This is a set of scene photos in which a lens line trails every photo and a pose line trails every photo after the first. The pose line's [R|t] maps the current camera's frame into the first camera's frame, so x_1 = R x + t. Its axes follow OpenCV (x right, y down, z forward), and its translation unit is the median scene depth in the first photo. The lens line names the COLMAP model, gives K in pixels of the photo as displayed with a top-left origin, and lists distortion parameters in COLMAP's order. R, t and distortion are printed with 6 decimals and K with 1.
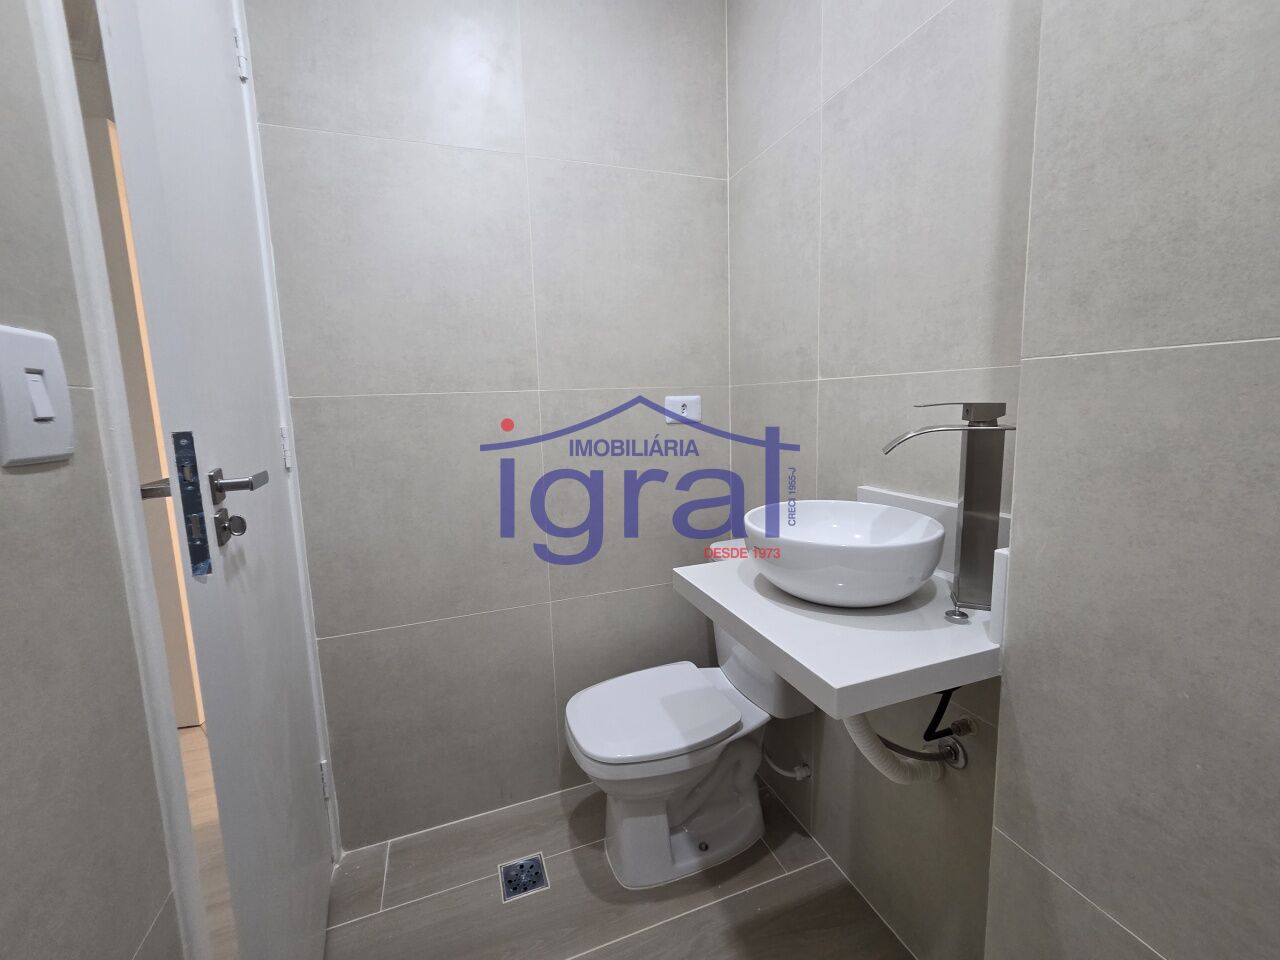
lens RADIAL K [[529.1, 0, 640.3], [0, 529.1, 476.0], [0, 0, 1]] dist [-0.001332, -0.000031]
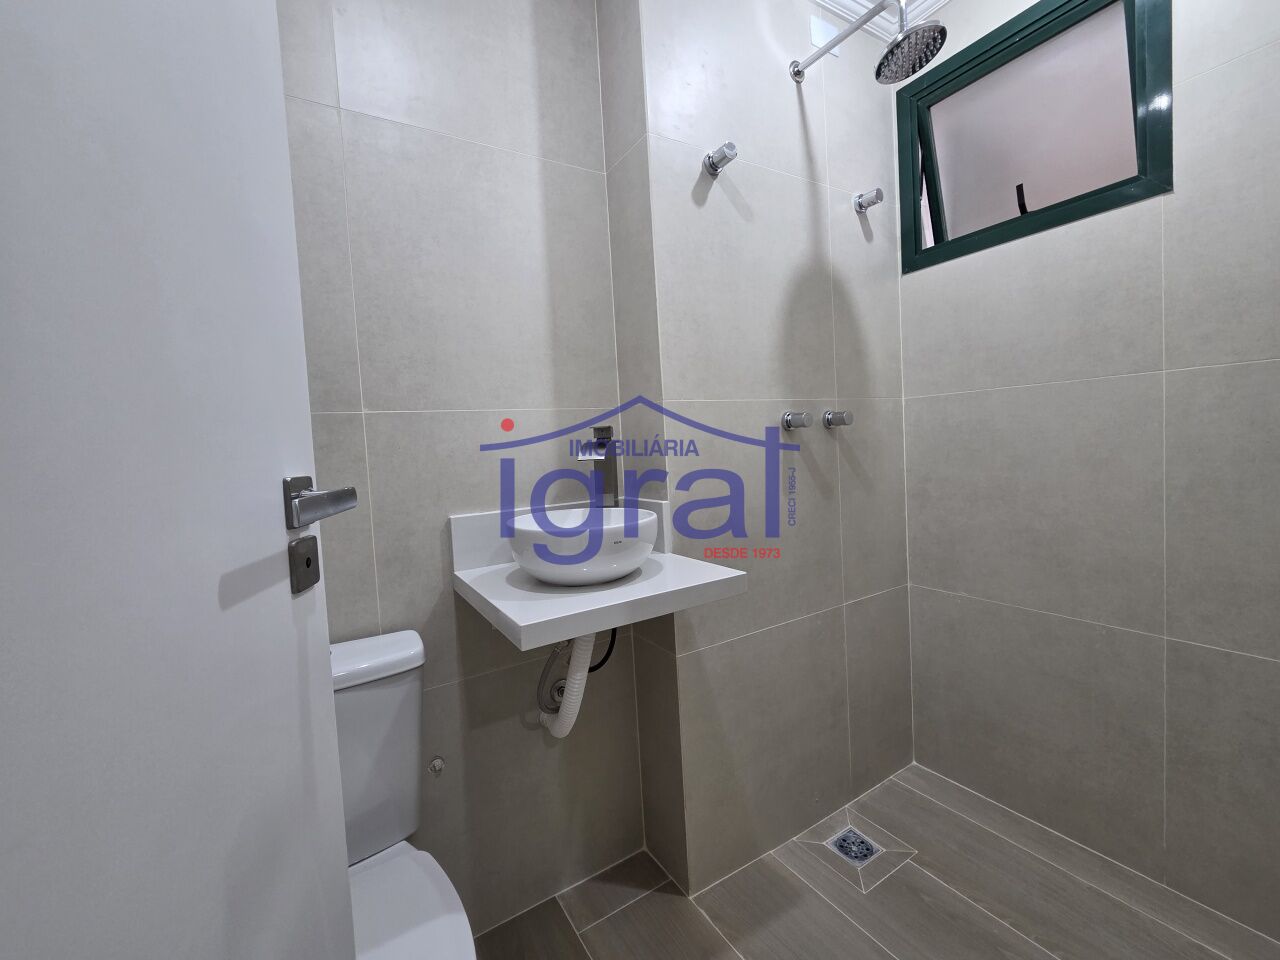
lens RADIAL K [[529.1, 0, 638.5], [0, 529.1, 473.6], [0, 0, 1]] dist [-0.001332, -0.000031]
pose [[-0.194683, -0.014165, 0.980764, -0.650217], [0.201914, 0.977902, 0.054204, -0.043525], [-0.959859, 0.208583, -0.187521, 0.818131]]
